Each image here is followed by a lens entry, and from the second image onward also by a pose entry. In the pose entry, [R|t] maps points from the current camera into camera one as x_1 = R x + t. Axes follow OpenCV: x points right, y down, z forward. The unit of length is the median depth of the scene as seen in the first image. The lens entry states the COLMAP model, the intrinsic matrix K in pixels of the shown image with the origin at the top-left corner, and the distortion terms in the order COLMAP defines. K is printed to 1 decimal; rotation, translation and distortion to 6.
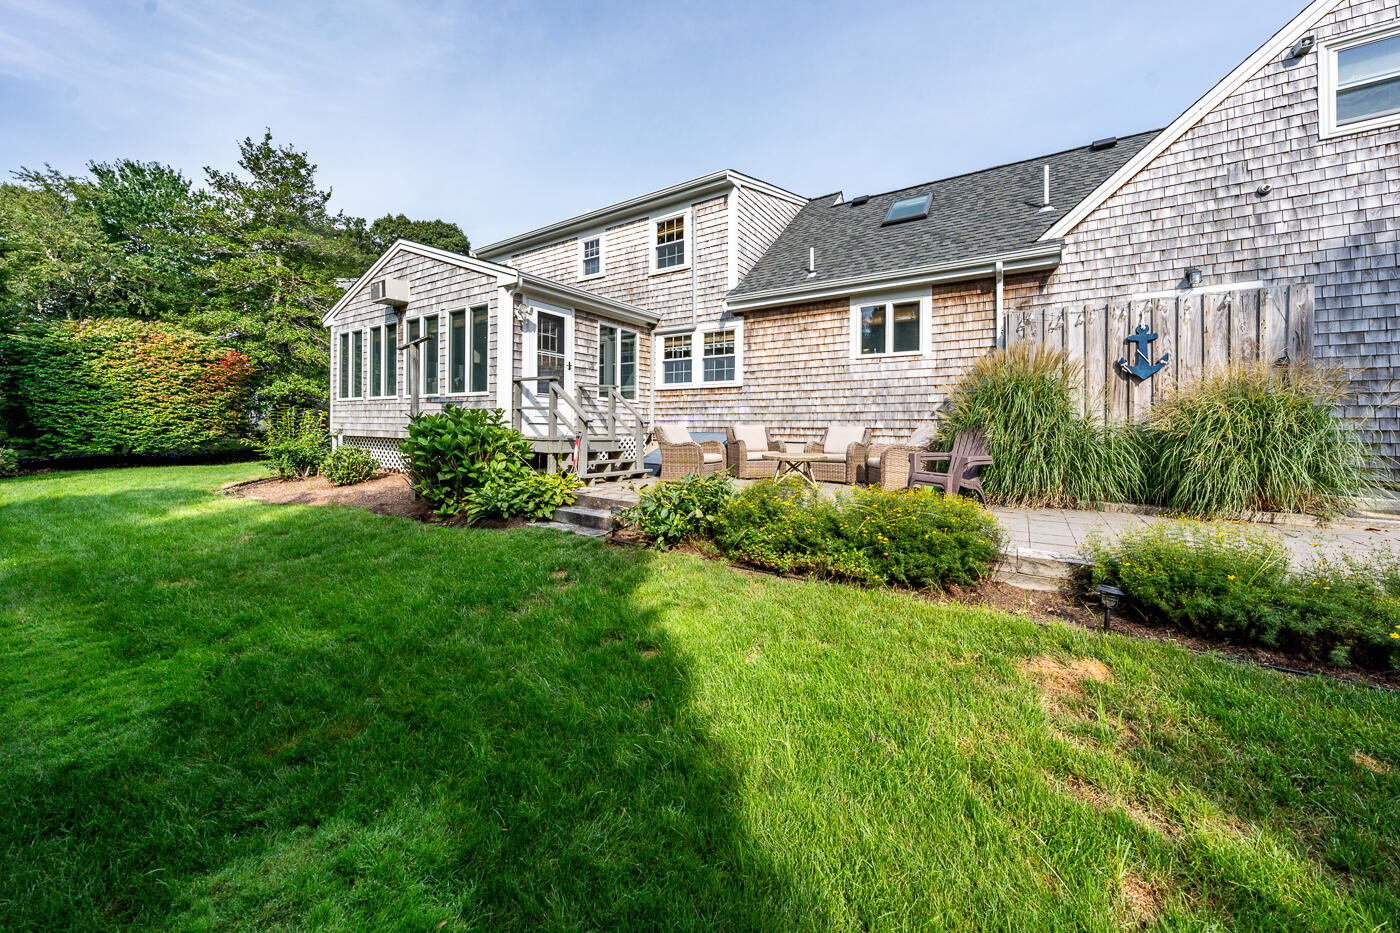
lens RADIAL K [[487.7, 0, 678.8], [0, 487.7, 419.5], [0, 0, 1]] dist [-0.003241, -0.000118]
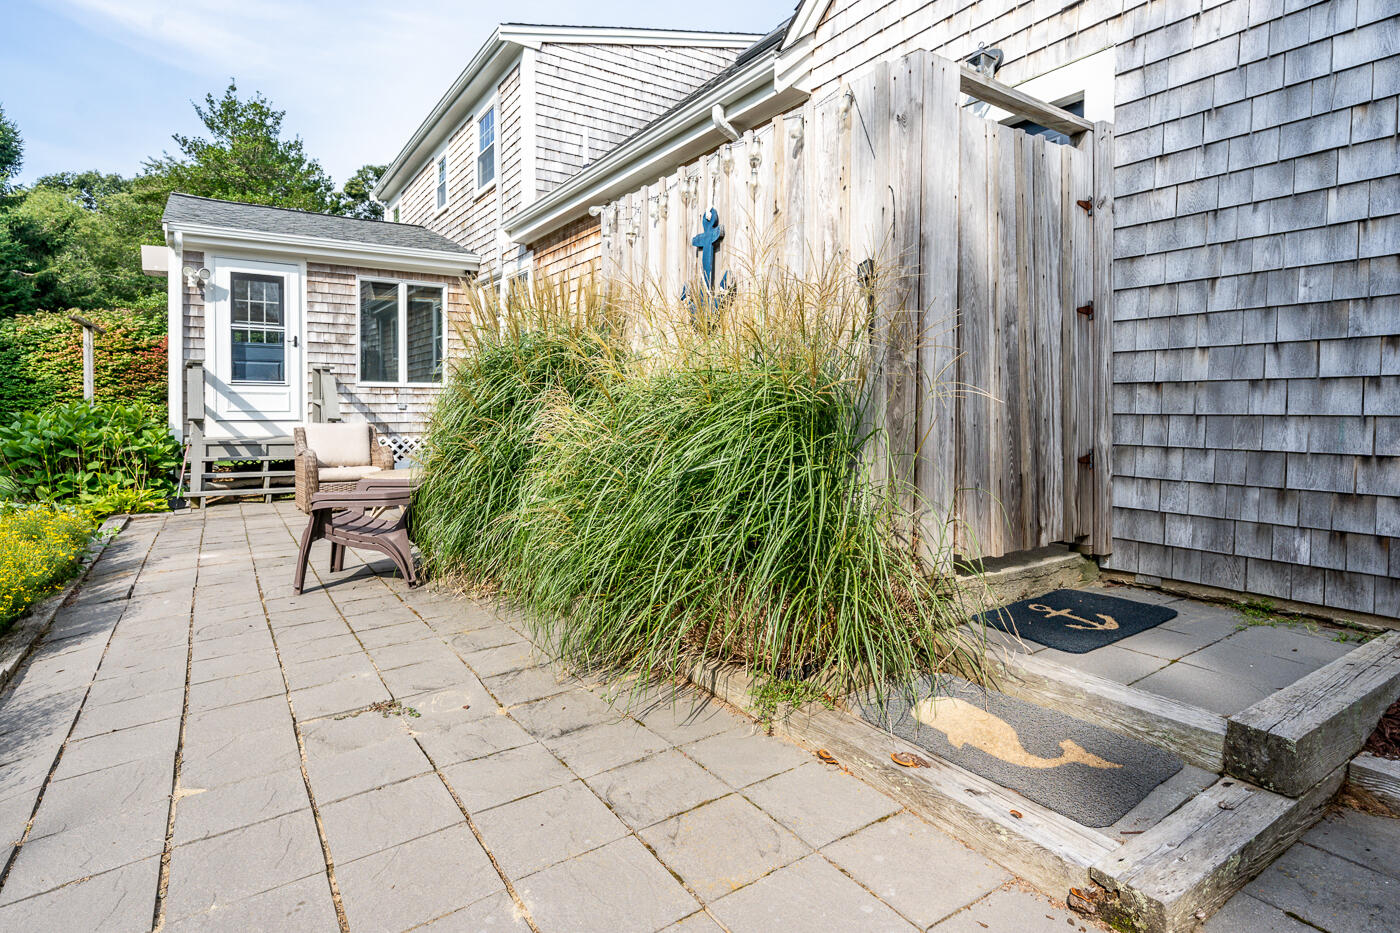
lens RADIAL K [[708.0, 0, 660.3], [0, 708.0, 402.5], [0, 0, 1]] dist [0.003902, 0.000372]
pose [[0.921103, -0.011972, -0.389136, 0.628697], [0.013237, 0.999912, 0.000569, -0.009730], [0.389095, -0.005675, 0.921180, 0.205271]]
